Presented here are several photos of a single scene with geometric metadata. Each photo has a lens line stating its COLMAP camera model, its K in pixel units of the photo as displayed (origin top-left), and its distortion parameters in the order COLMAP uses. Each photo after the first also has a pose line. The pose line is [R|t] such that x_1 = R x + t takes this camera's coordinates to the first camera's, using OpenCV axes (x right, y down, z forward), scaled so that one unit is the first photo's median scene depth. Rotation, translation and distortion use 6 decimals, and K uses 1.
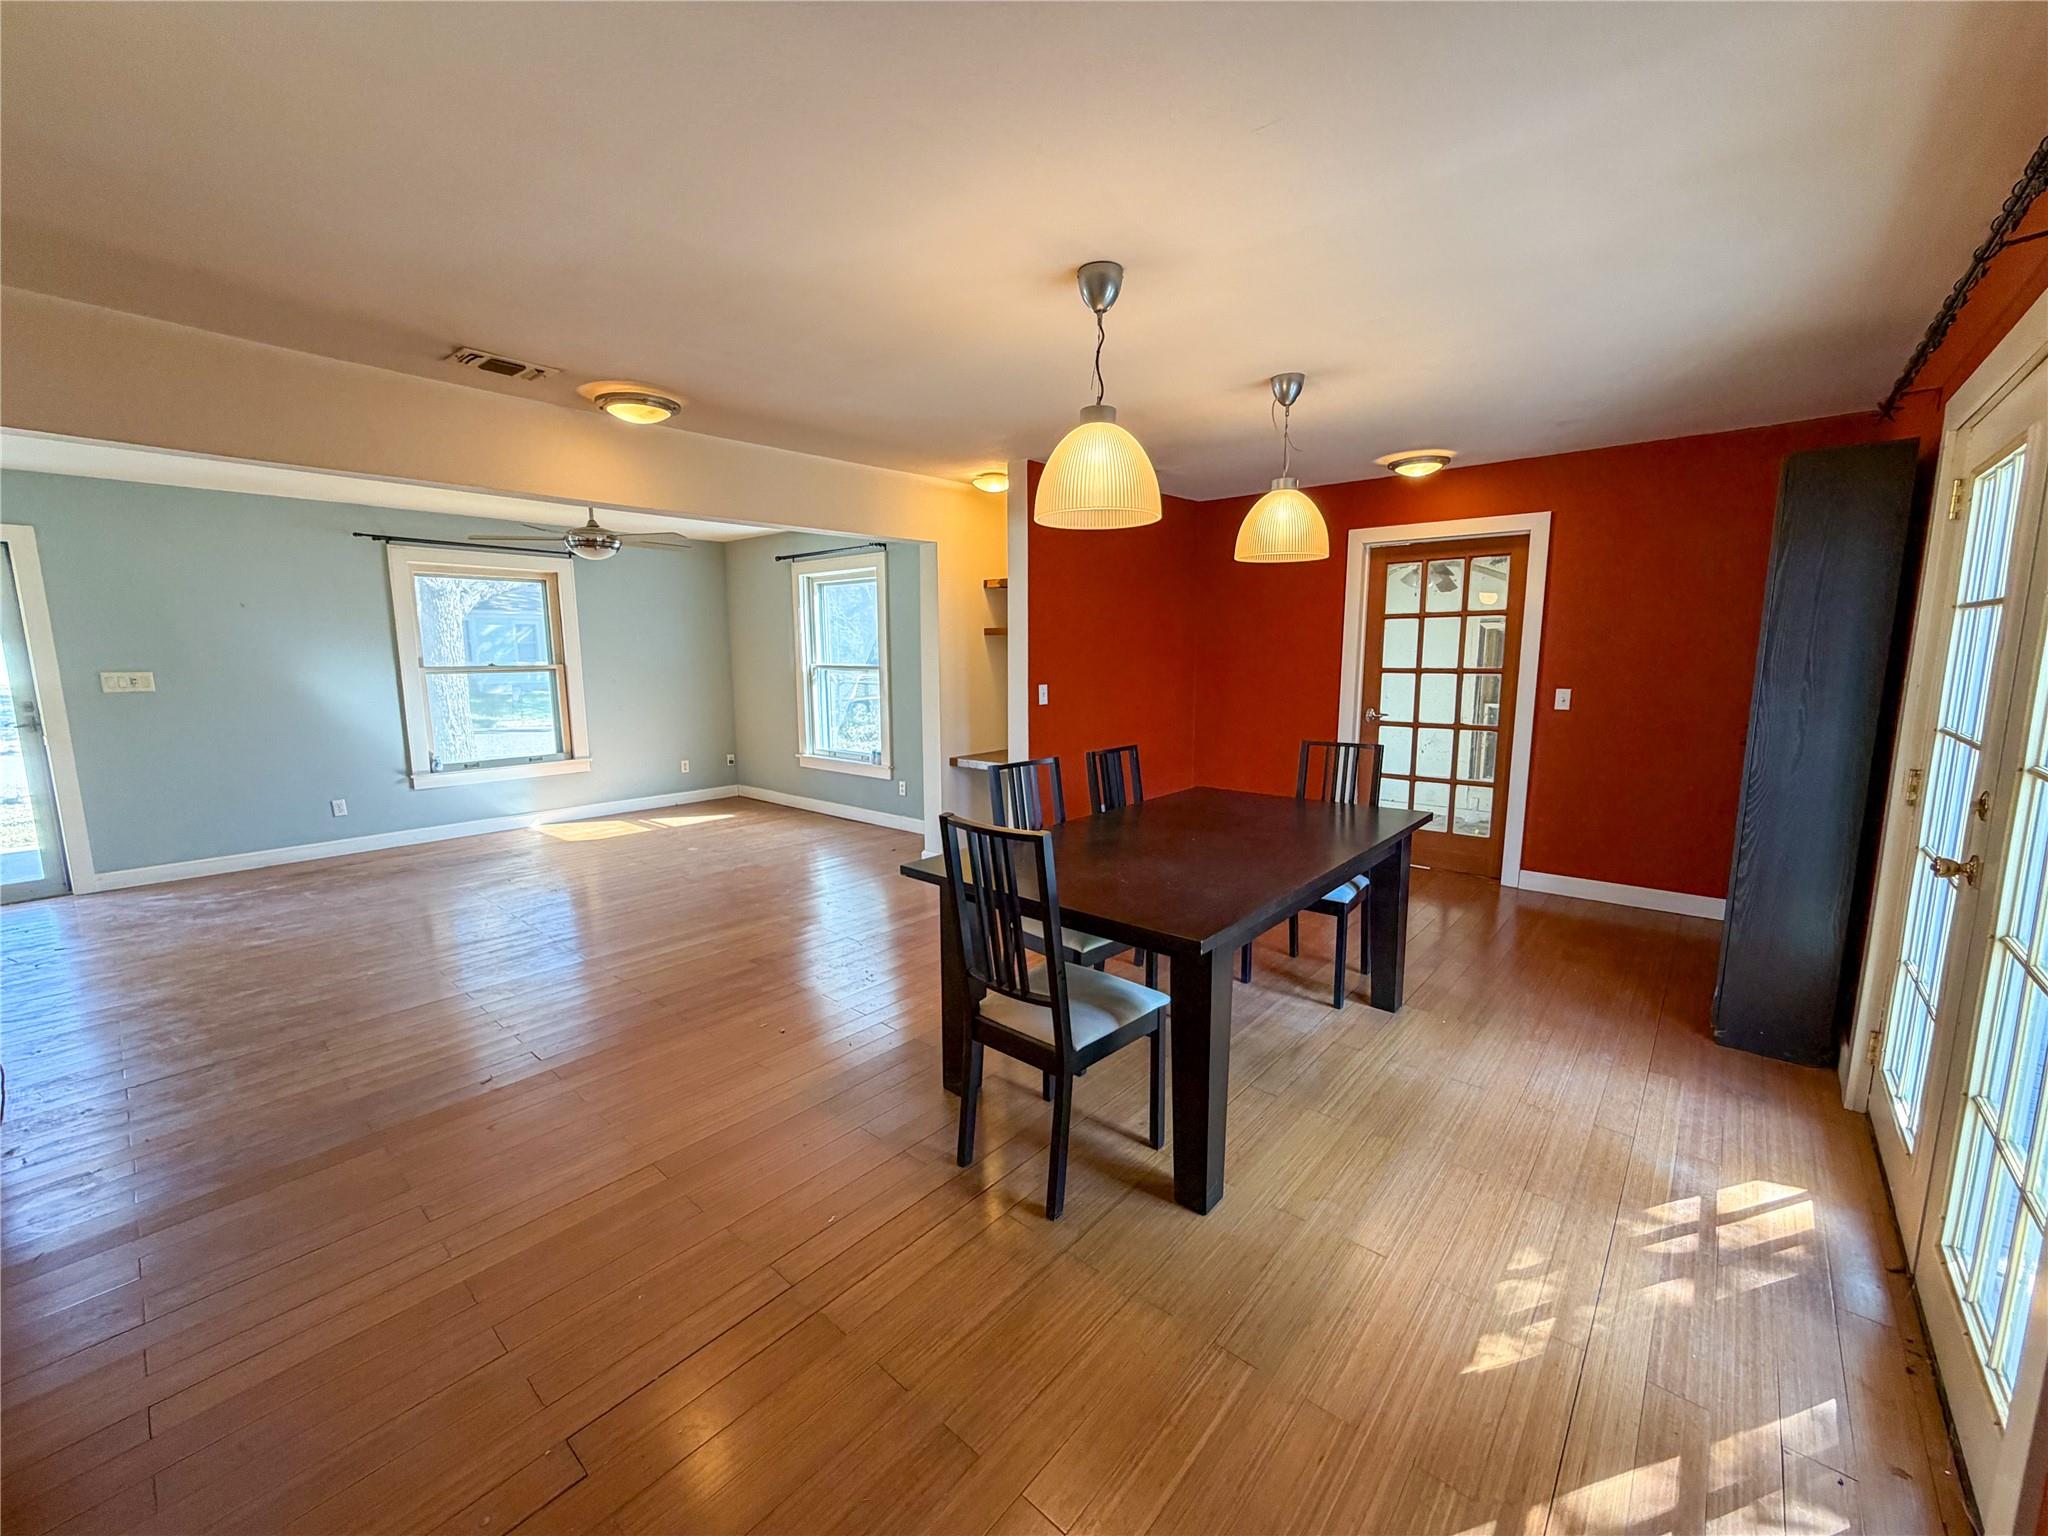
lens RADIAL K [[818.1, 0, 1021.7], [0, 818.1, 765.3], [0, 0, 1]] dist [0.001827, 0.000568]
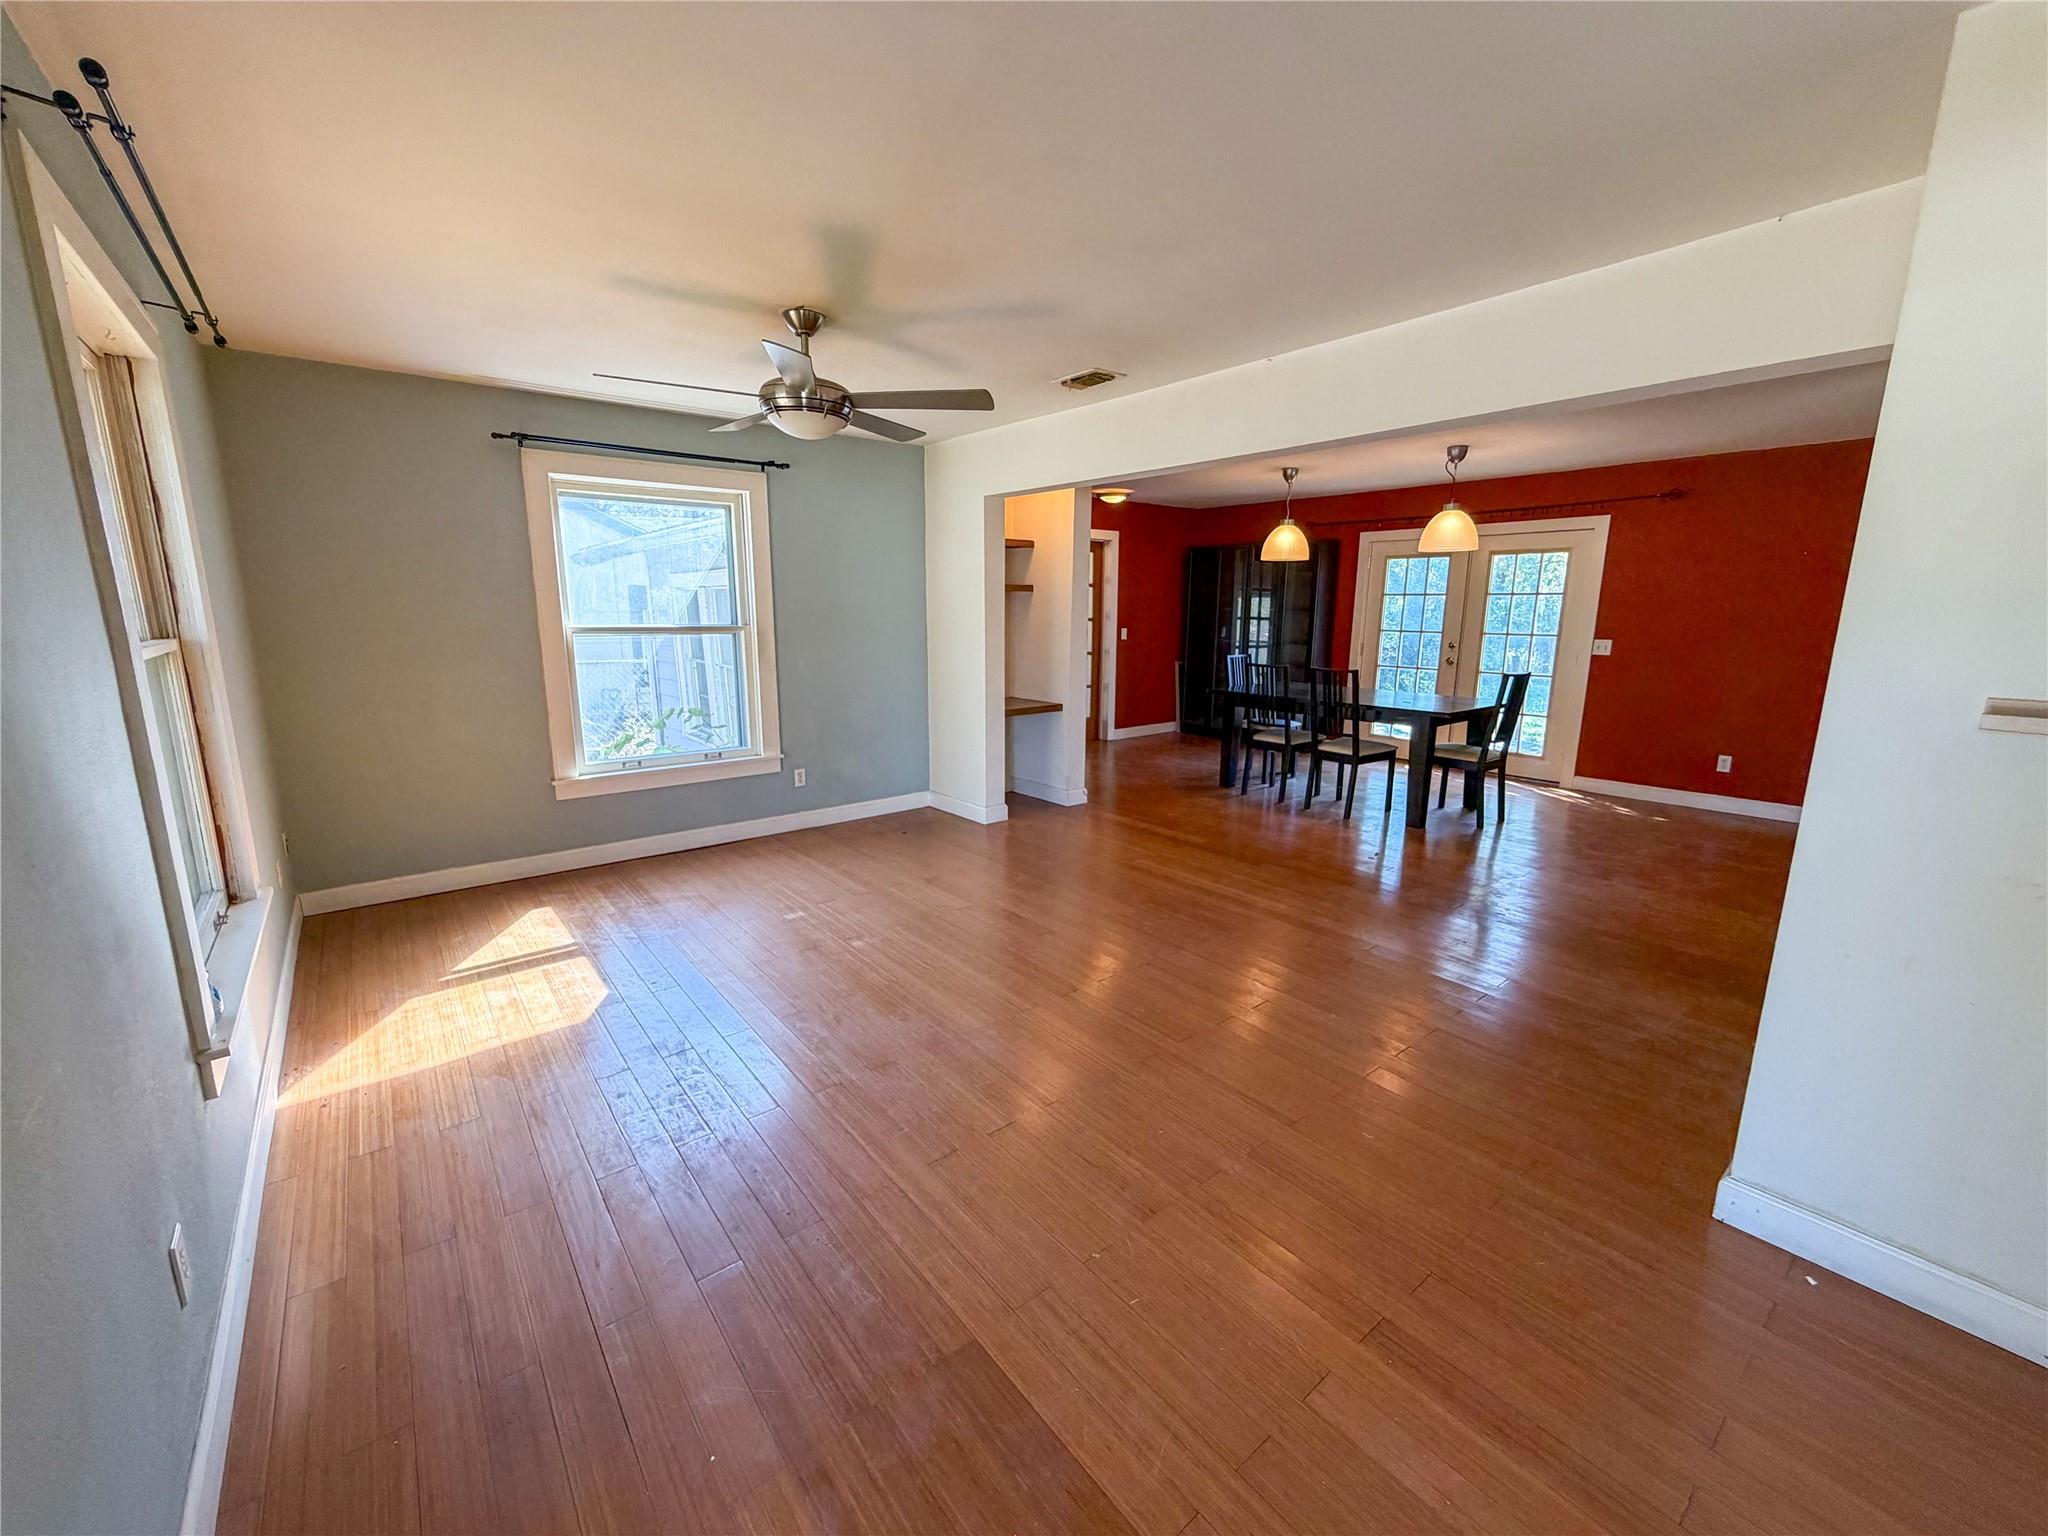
lens RADIAL K [[818.1, 0, 1015.1], [0, 818.1, 769.8], [0, 0, 1]] dist [0.001827, 0.000568]
pose [[0.198324, -0.187280, 0.962078, -1.194936], [0.141486, 0.976765, 0.160973, -0.108046], [-0.969871, 0.104196, 0.220213, 0.834944]]
